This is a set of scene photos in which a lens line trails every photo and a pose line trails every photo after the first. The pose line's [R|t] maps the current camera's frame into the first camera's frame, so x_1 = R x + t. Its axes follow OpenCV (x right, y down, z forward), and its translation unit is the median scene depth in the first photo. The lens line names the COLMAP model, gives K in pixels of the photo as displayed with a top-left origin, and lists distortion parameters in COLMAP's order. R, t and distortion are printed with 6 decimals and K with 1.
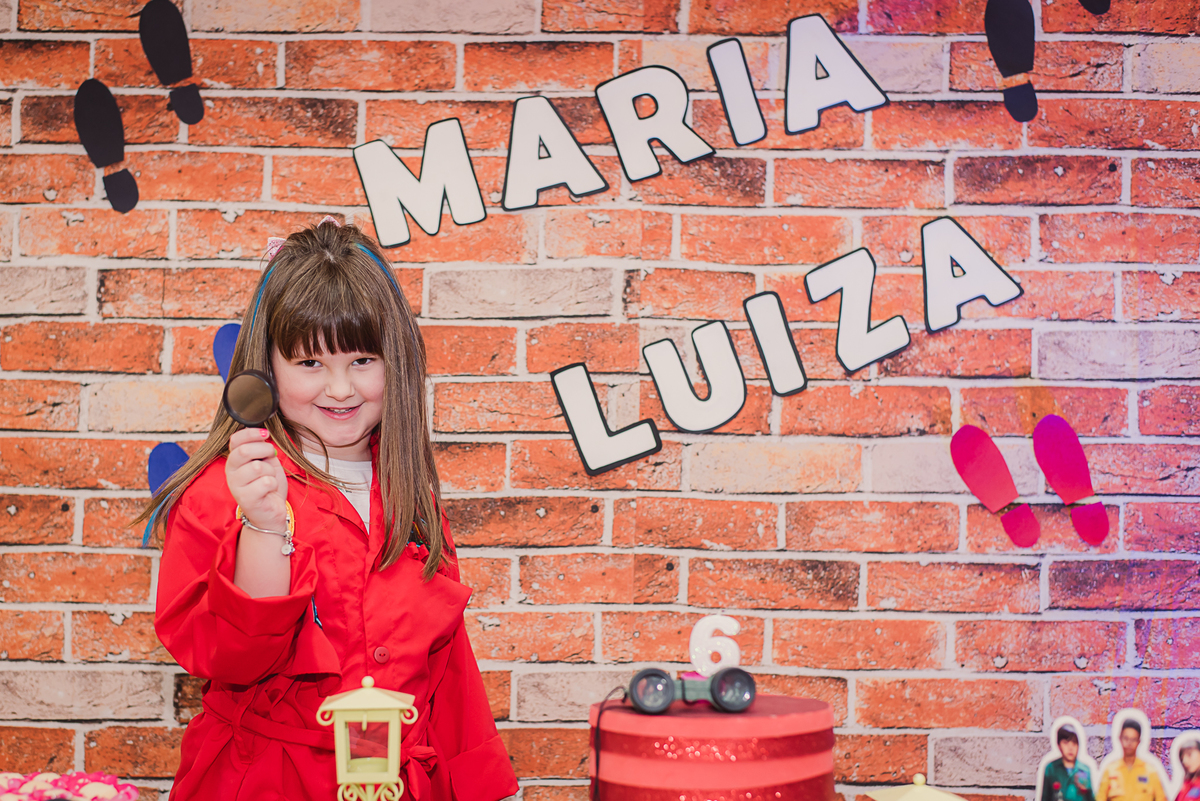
lens RADIAL K [[1798.3, 0, 572.0], [0, 1798.3, 415.2], [0, 0, 1]] dist [0.007645, 0.000000]
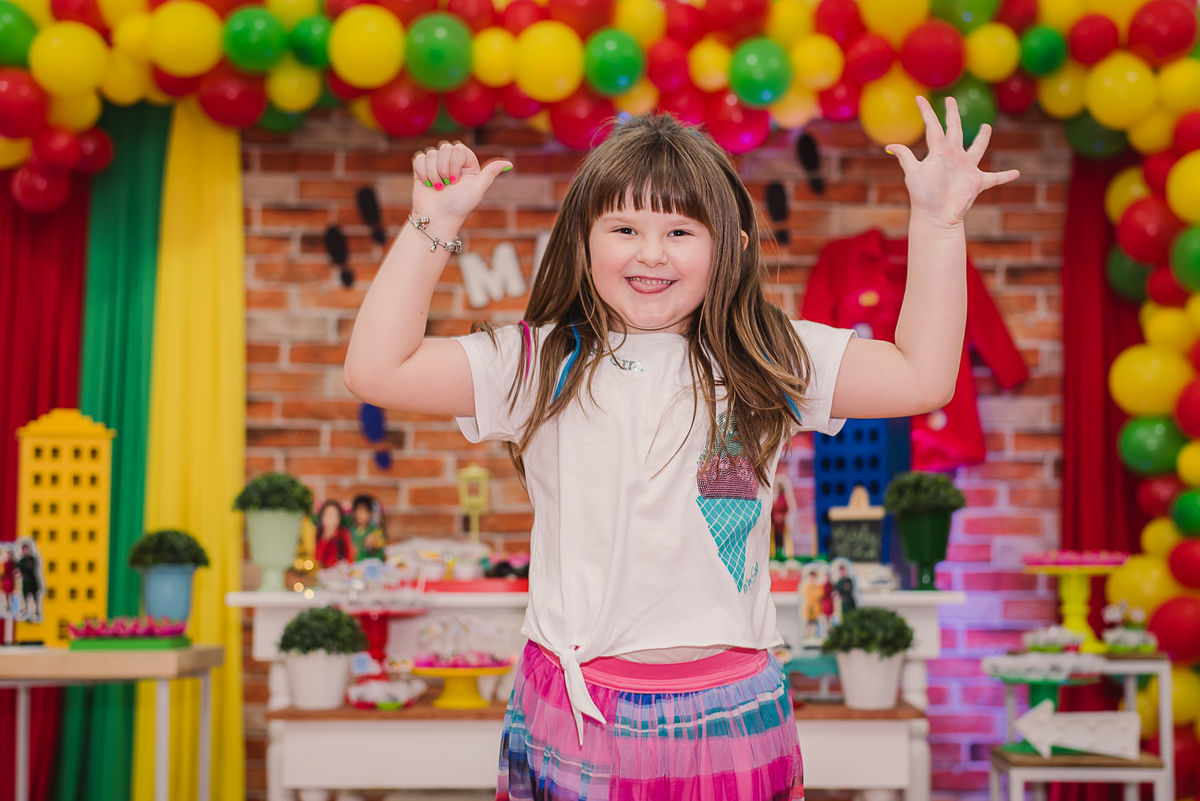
lens RADIAL K [[1938.3, 0, 636.5], [0, 1938.3, 430.2], [0, 0, 1]] dist [-0.004218, 0.000000]
pose [[0.999739, -0.001188, 0.022830, 0.029783], [0.002294, 0.998822, -0.048469, 0.157419], [-0.022745, 0.048508, 0.998564, -1.219473]]
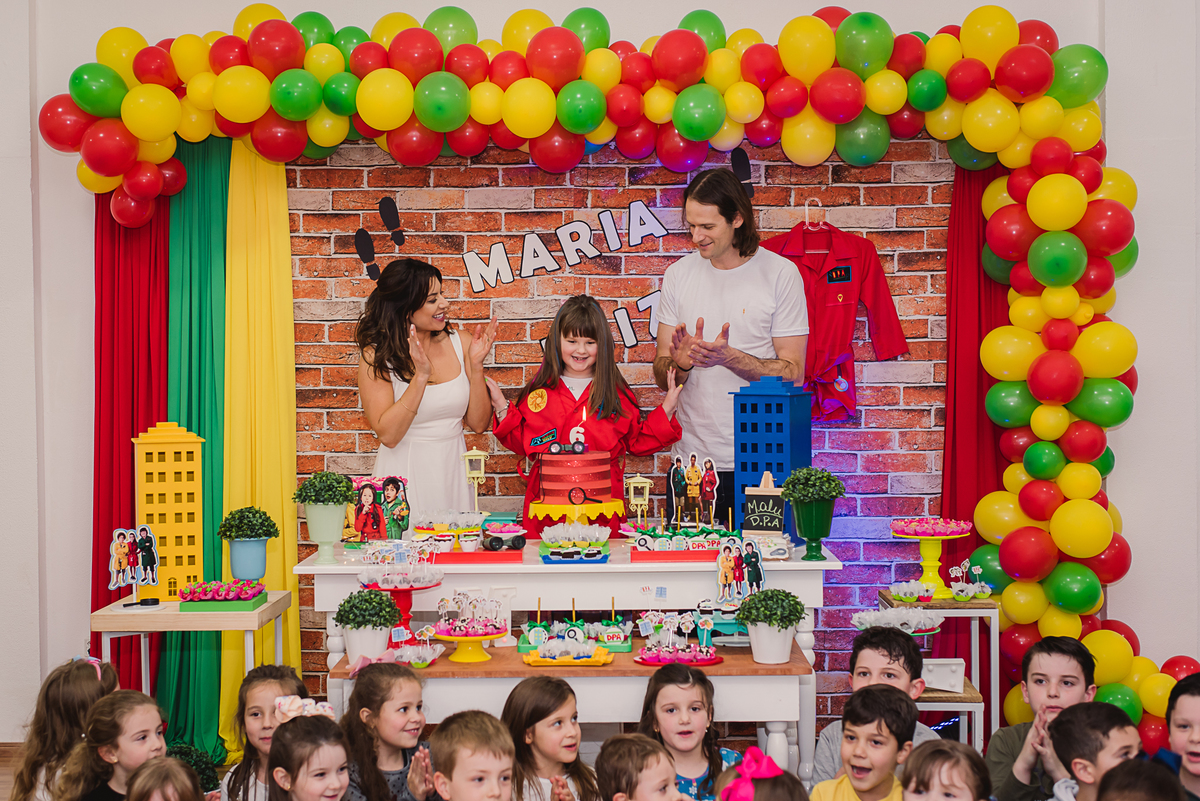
lens RADIAL K [[1798.3, 0, 560.2], [0, 1798.3, 398.1], [0, 0, 1]] dist [0.007645, 0.000000]
pose [[0.999707, -0.012396, -0.020788, 0.070713], [0.013497, 0.998467, 0.053688, -0.078572], [0.020091, -0.053953, 0.998341, -1.600500]]
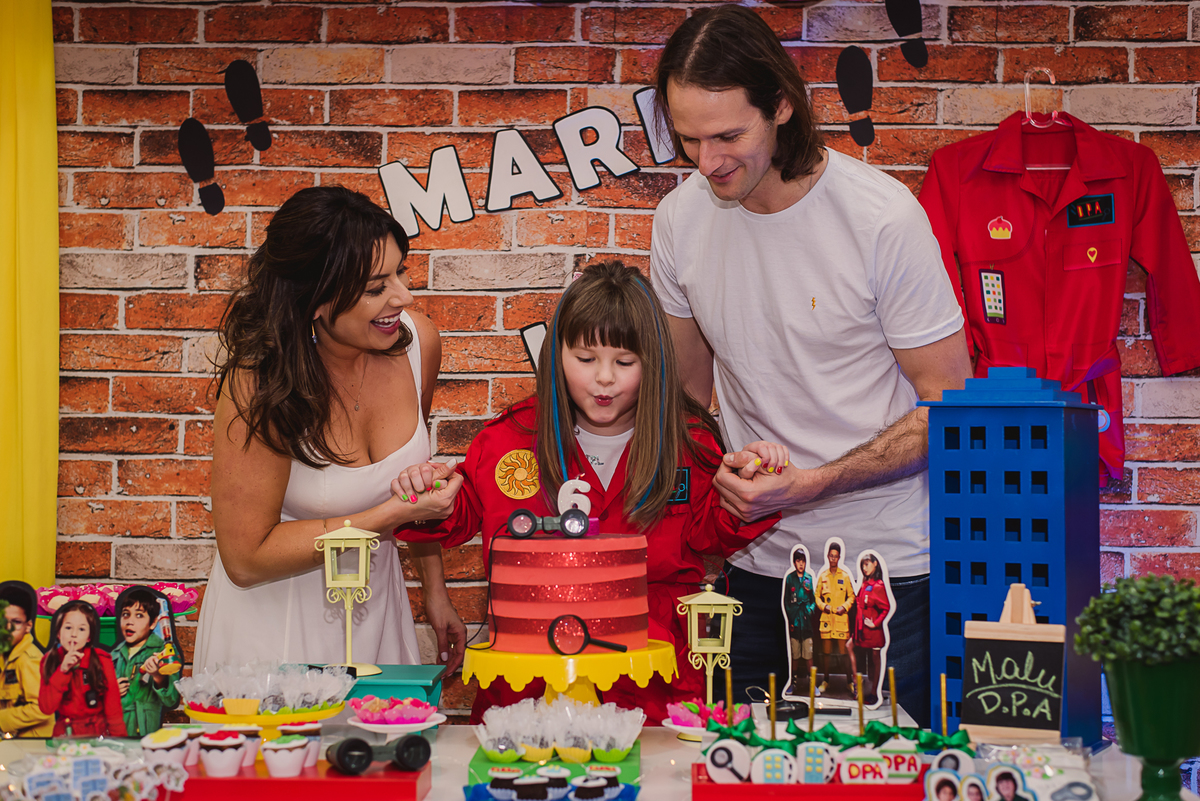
lens RADIAL K [[1798.3, 0, 601.7], [0, 1798.3, 399.9], [0, 0, 1]] dist [0.007645, 0.000000]
pose [[0.999611, -0.001024, -0.027858, 0.088421], [0.000837, 0.999977, -0.006714, 0.039871], [0.027864, 0.006688, 0.999589, -0.377424]]
